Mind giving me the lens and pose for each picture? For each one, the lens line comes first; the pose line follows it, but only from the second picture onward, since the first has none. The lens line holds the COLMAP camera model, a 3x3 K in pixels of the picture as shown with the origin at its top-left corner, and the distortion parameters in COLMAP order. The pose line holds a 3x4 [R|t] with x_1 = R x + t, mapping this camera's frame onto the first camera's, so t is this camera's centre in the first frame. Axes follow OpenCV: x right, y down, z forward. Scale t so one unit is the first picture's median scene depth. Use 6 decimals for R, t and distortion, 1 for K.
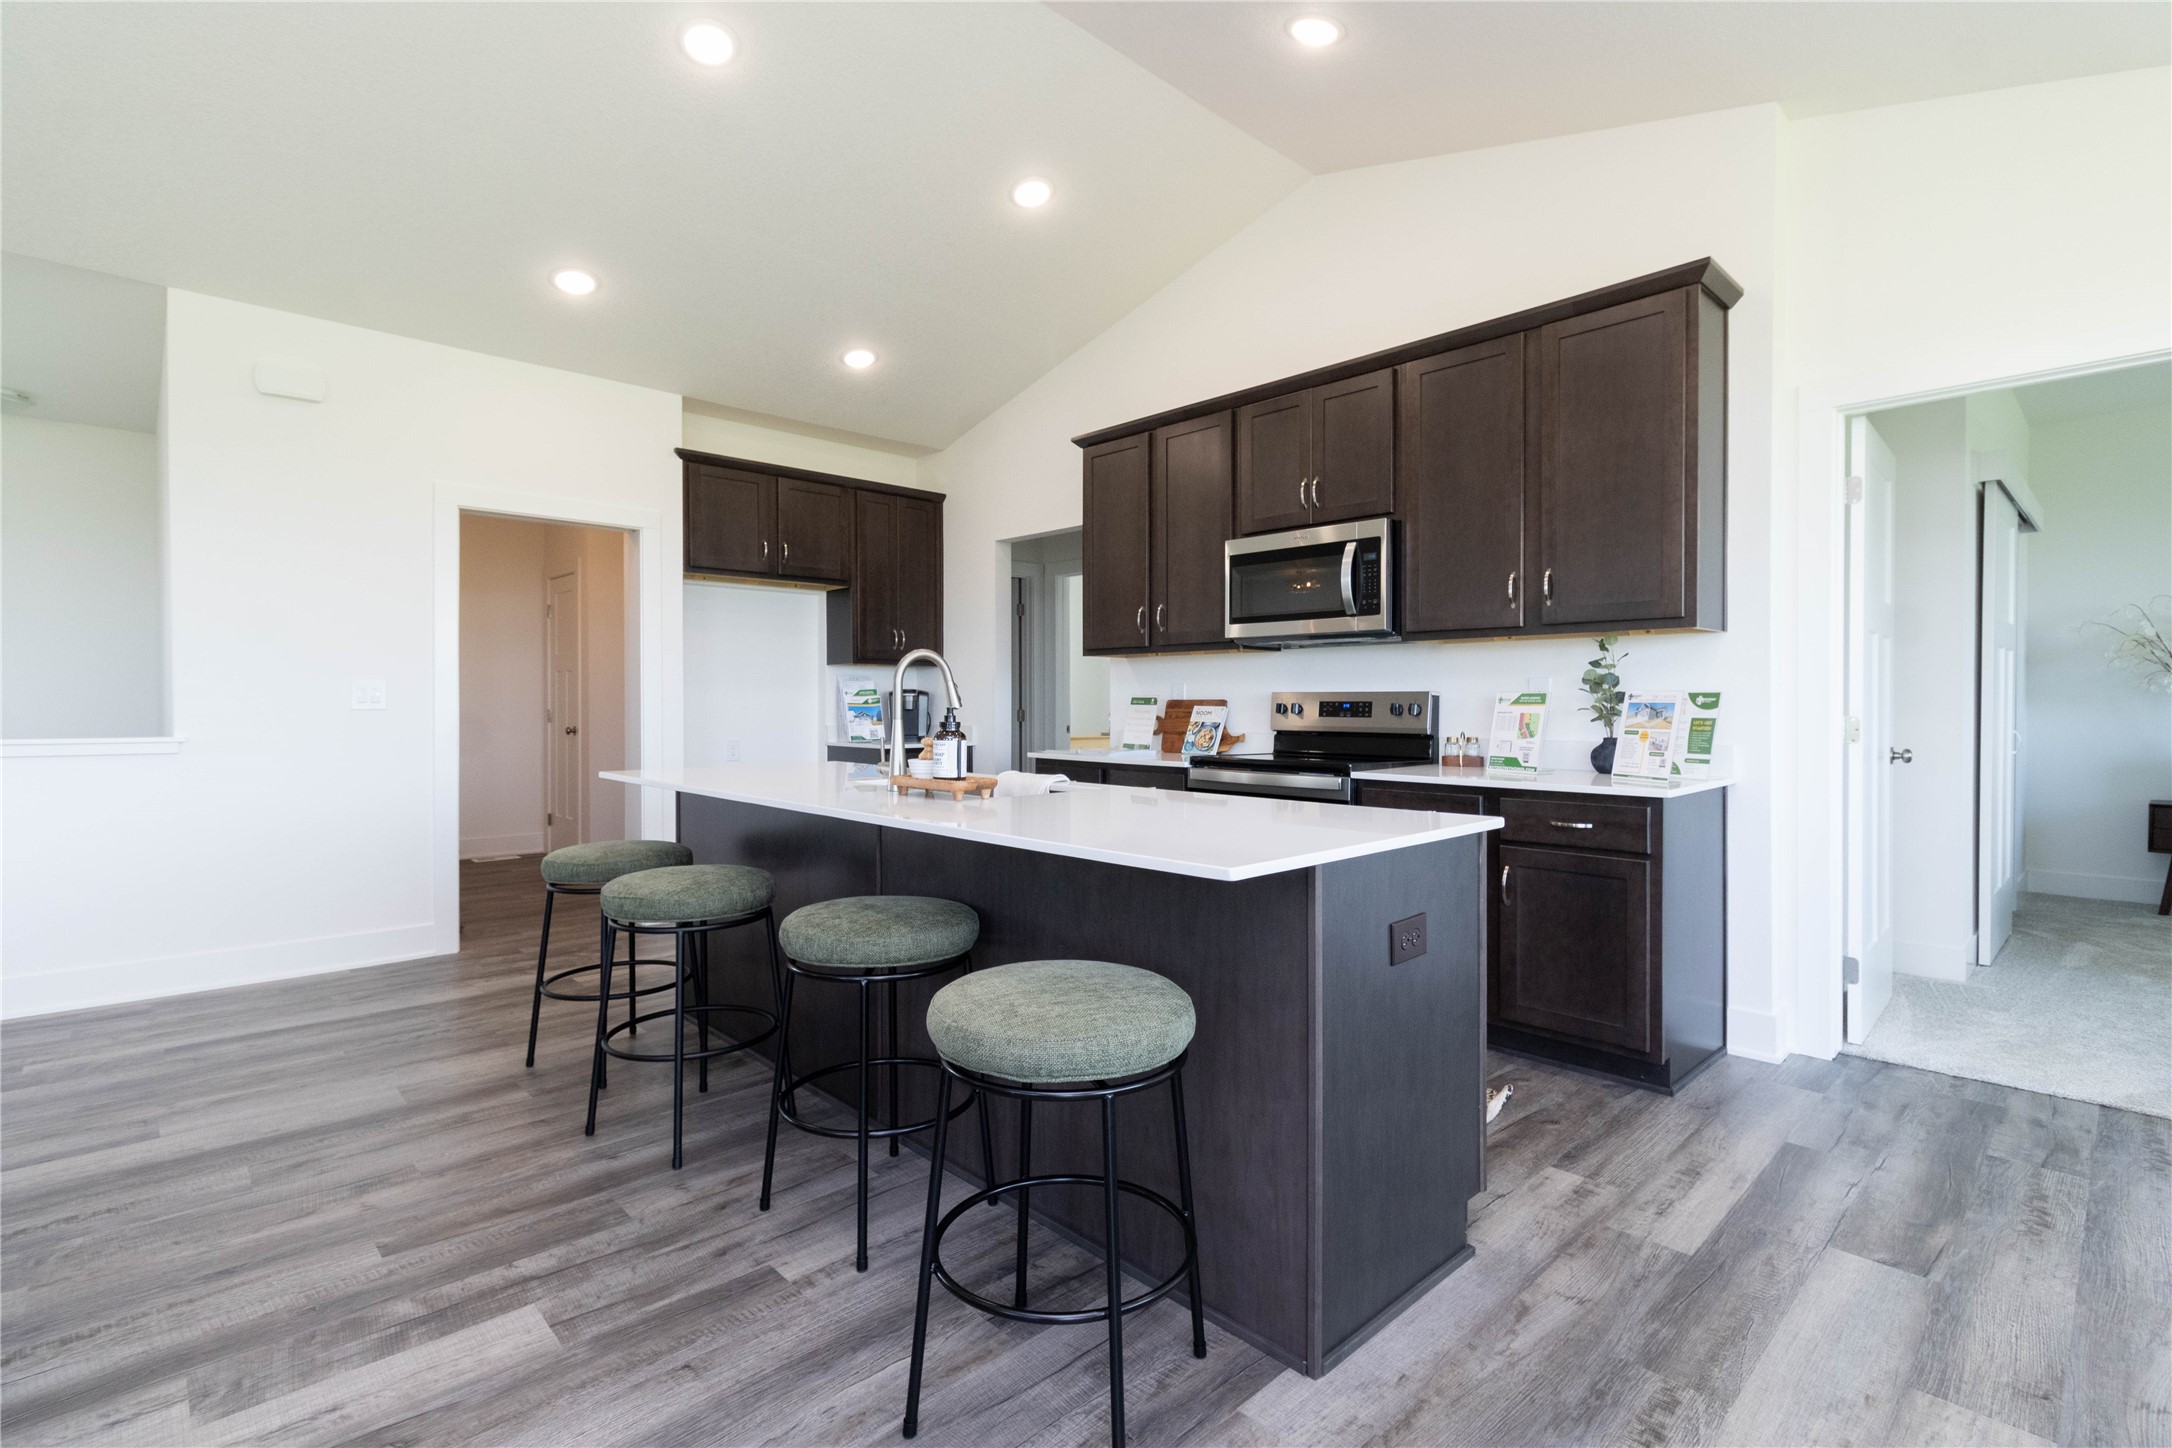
lens RADIAL K [[1009.5, 0, 1086.0], [0, 1009.5, 724.0], [0, 0, 1]] dist [0.001836, 0.000409]
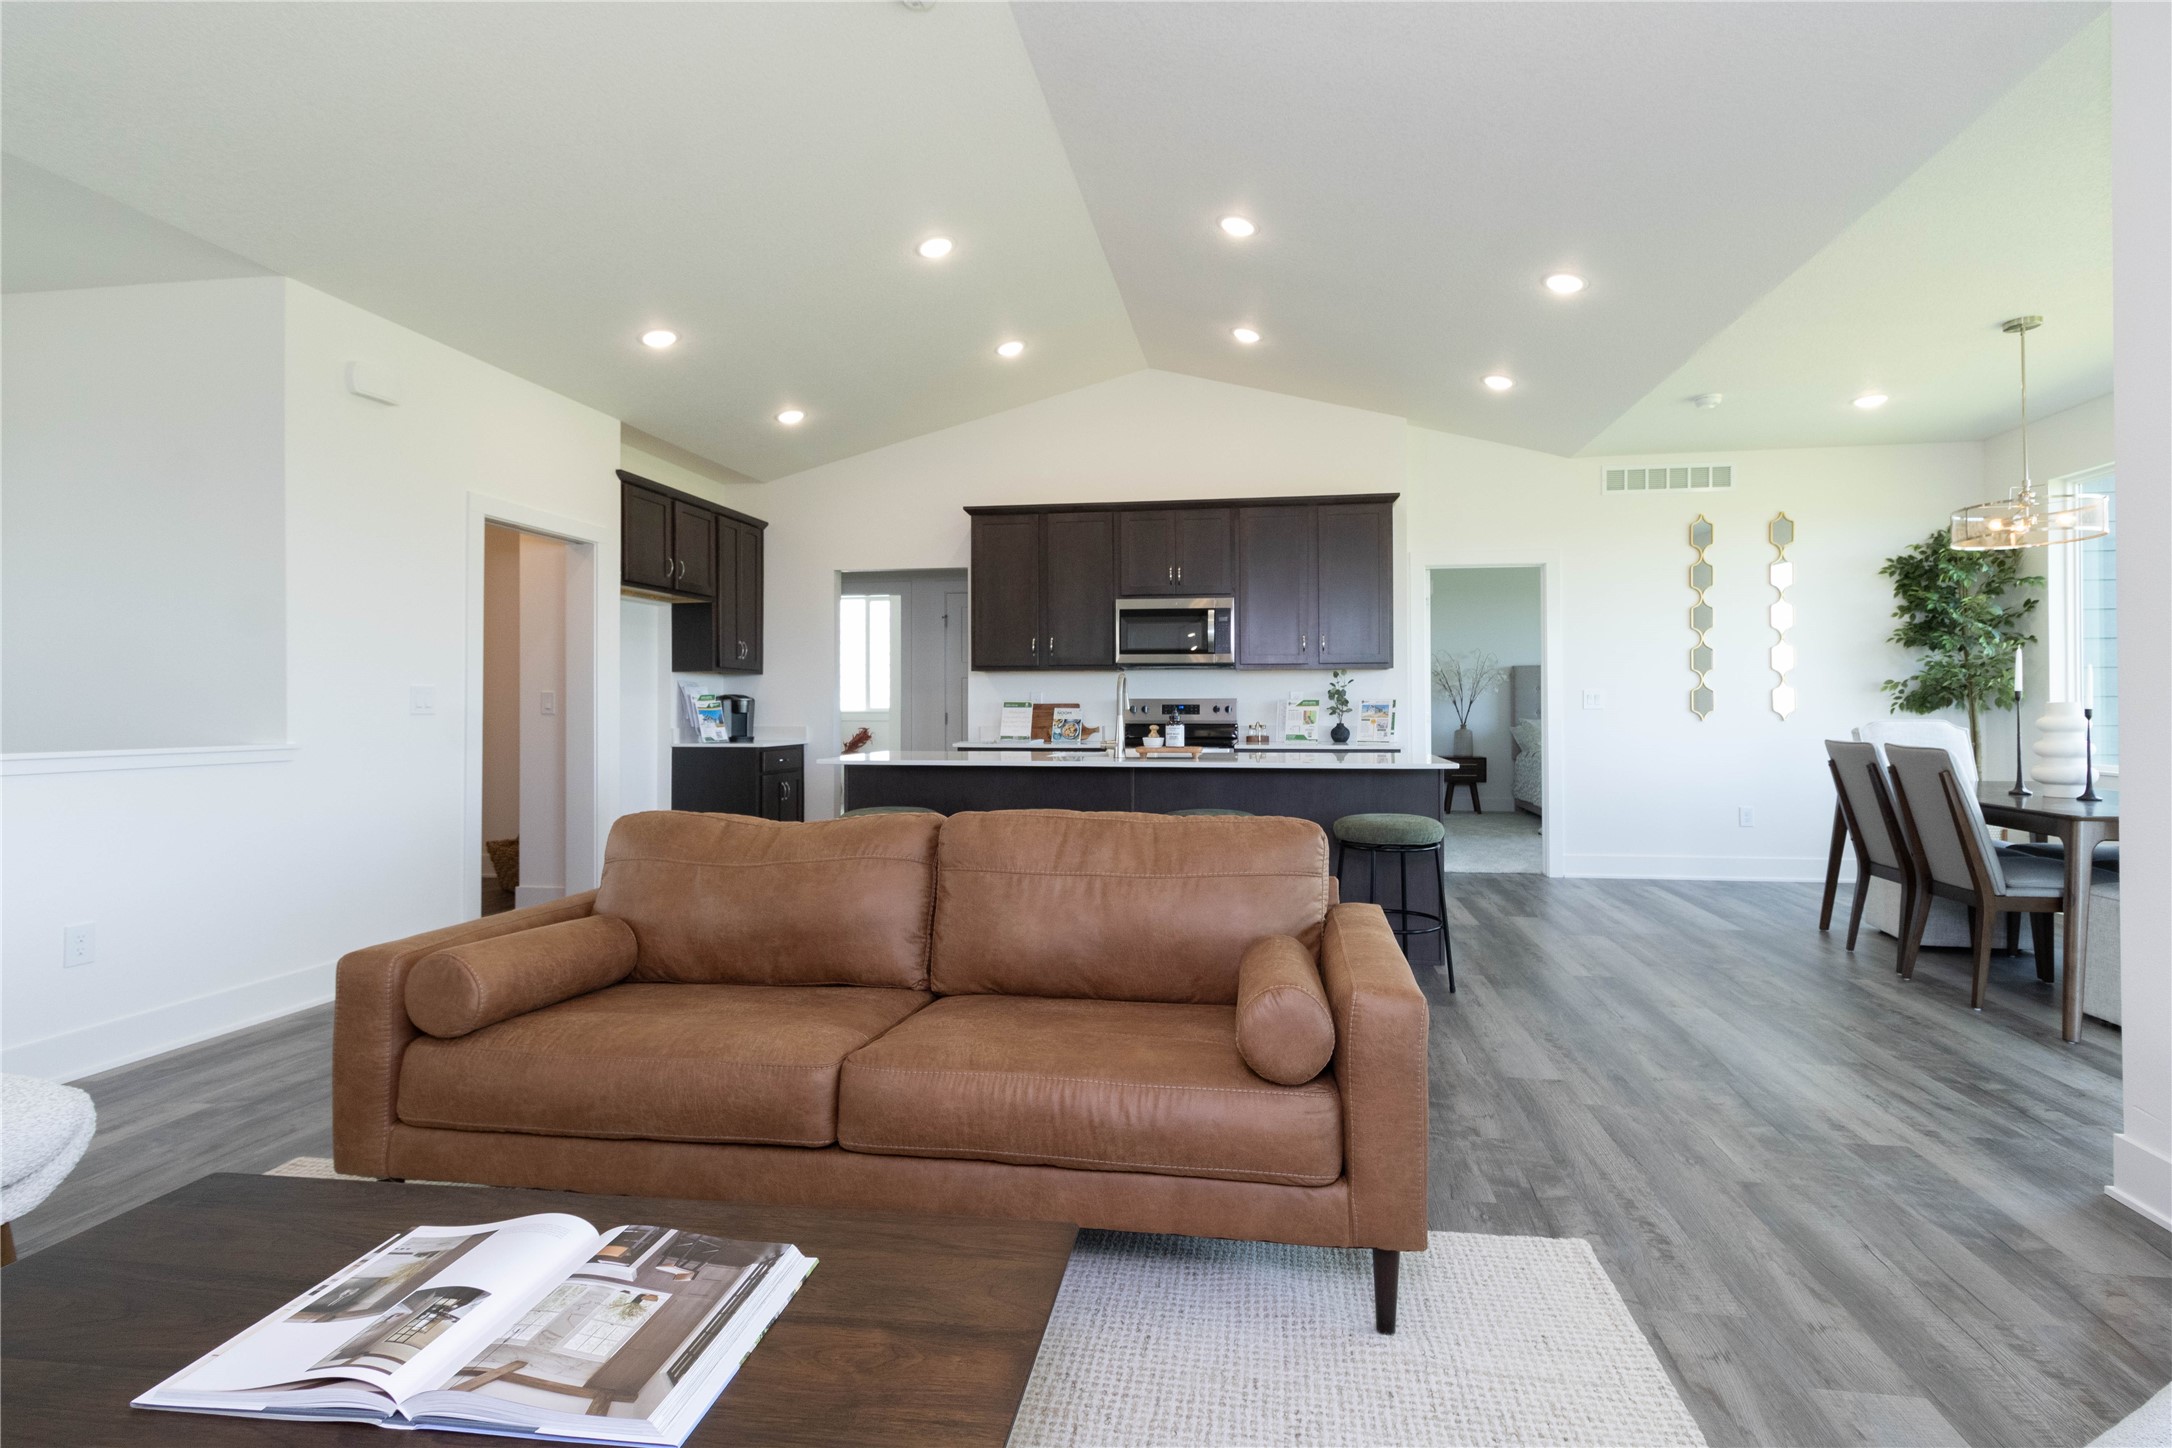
lens RADIAL K [[1045.3, 0, 1108.4], [0, 1045.3, 712.7], [0, 0, 1]] dist [0.004537, 0.001043]
pose [[0.793159, -0.006835, 0.608976, -0.838257], [0.015972, 0.999827, -0.009580, 0.004448], [-0.608805, 0.017325, 0.793131, -0.239972]]
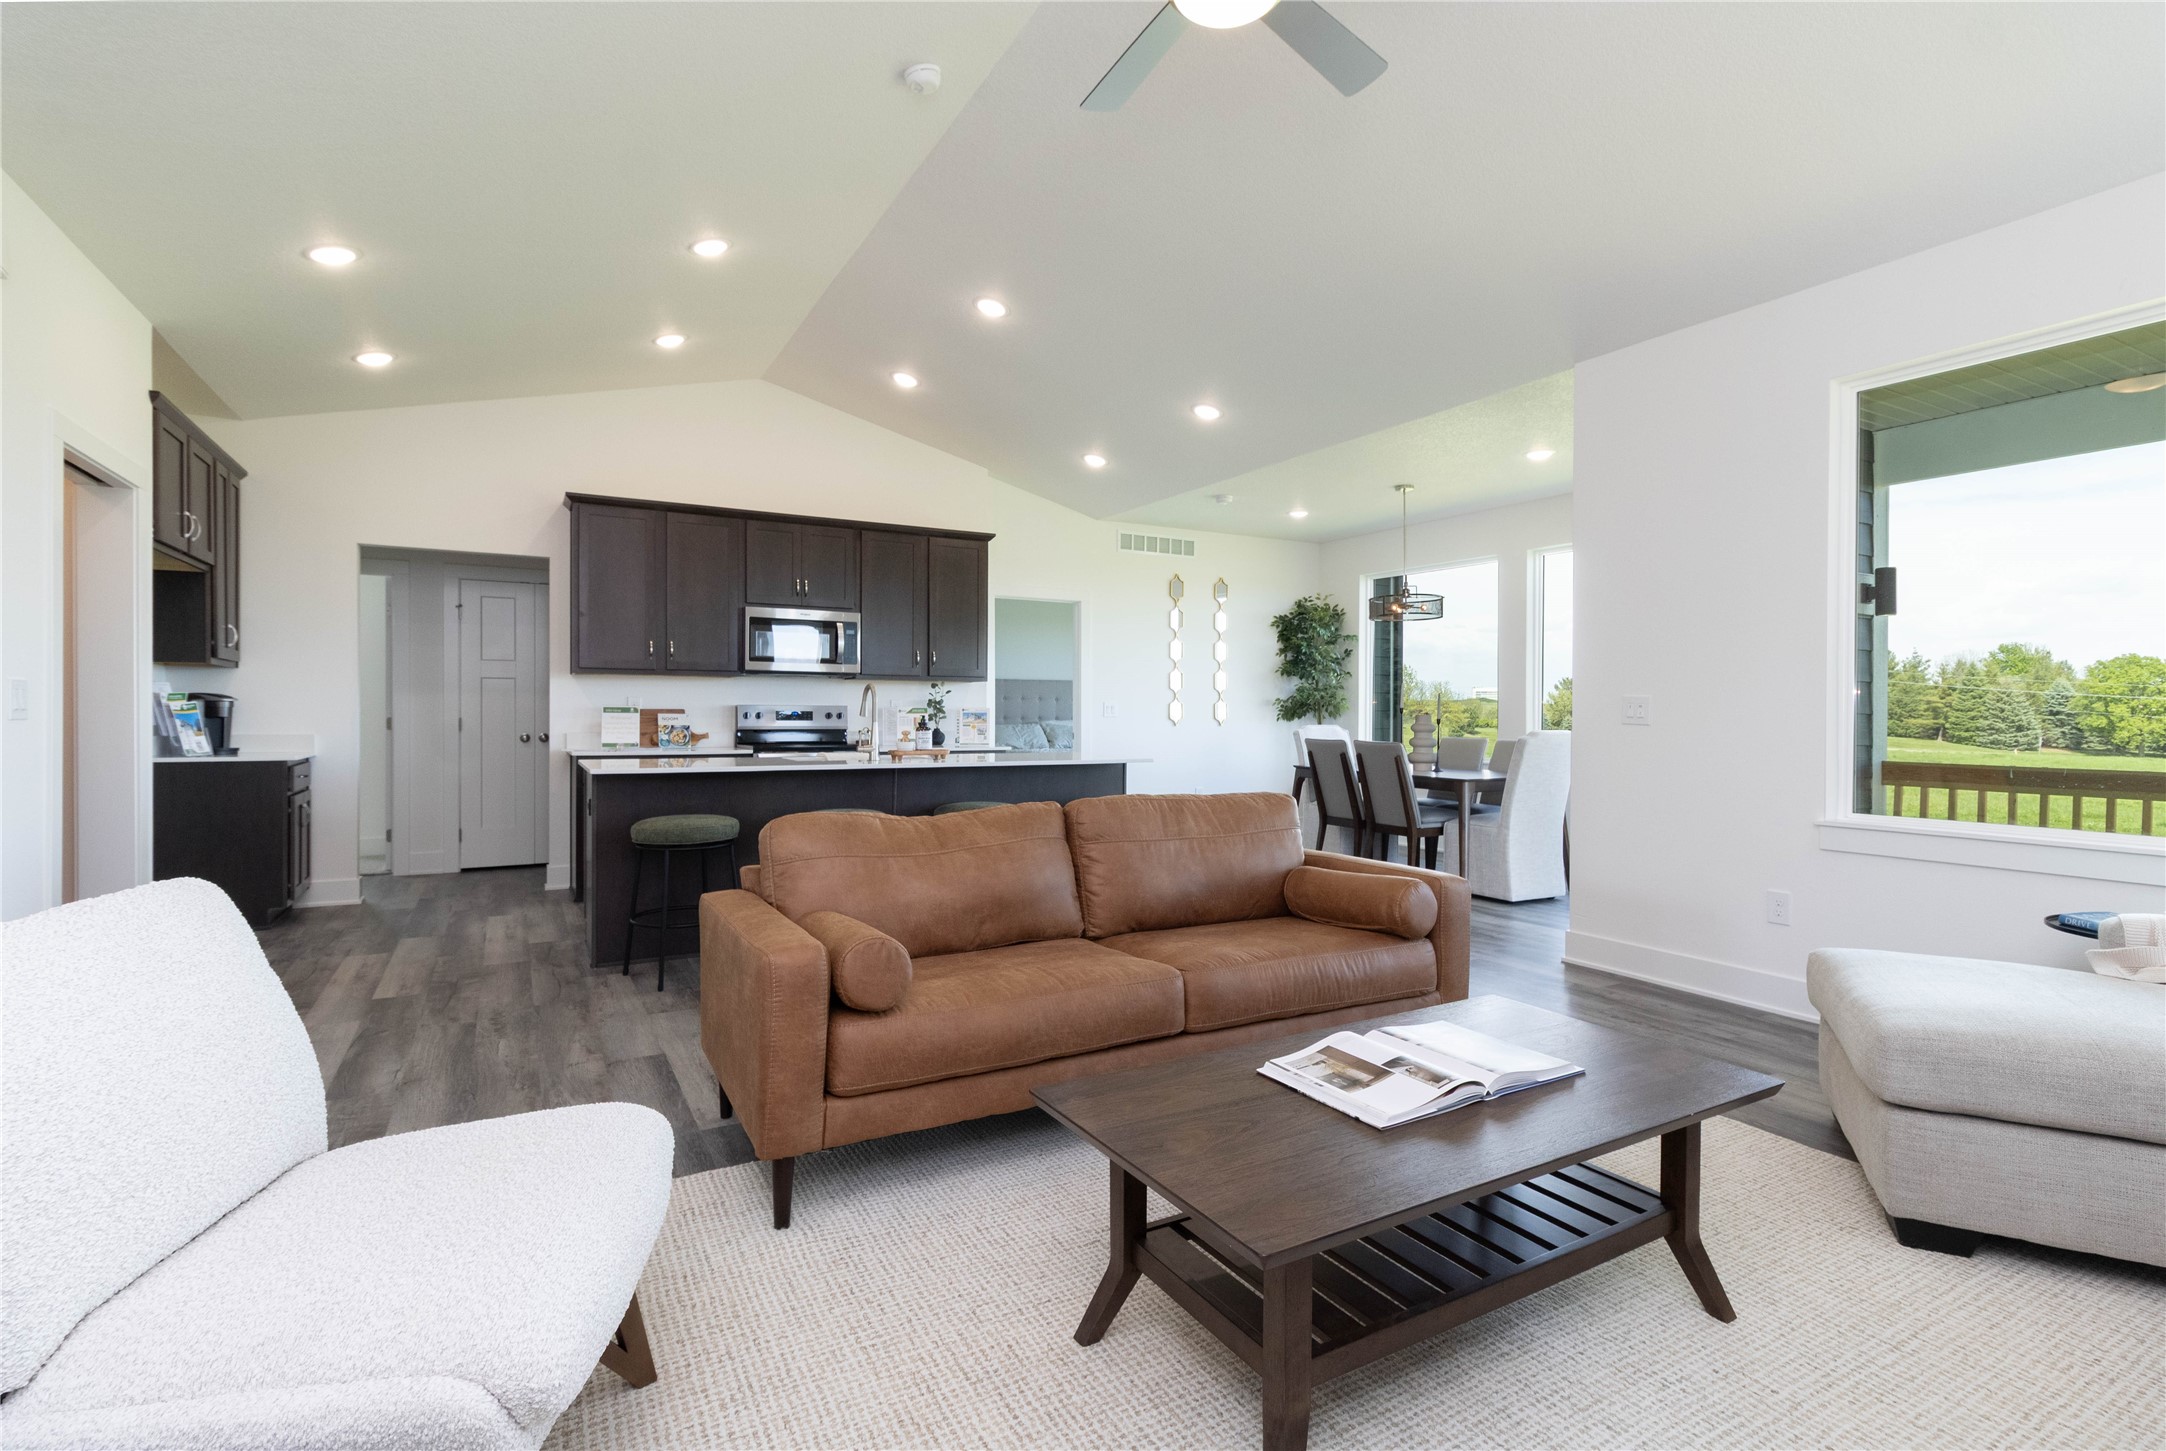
lens RADIAL K [[1042.4, 0, 1105.3], [0, 1042.4, 714.2], [0, 0, 1]] dist [0.004537, 0.001043]
pose [[0.249823, -0.001618, 0.968290, -1.275082], [0.014677, 0.999890, -0.002116, -0.005843], [-0.968180, 0.014740, 0.249819, 0.076706]]
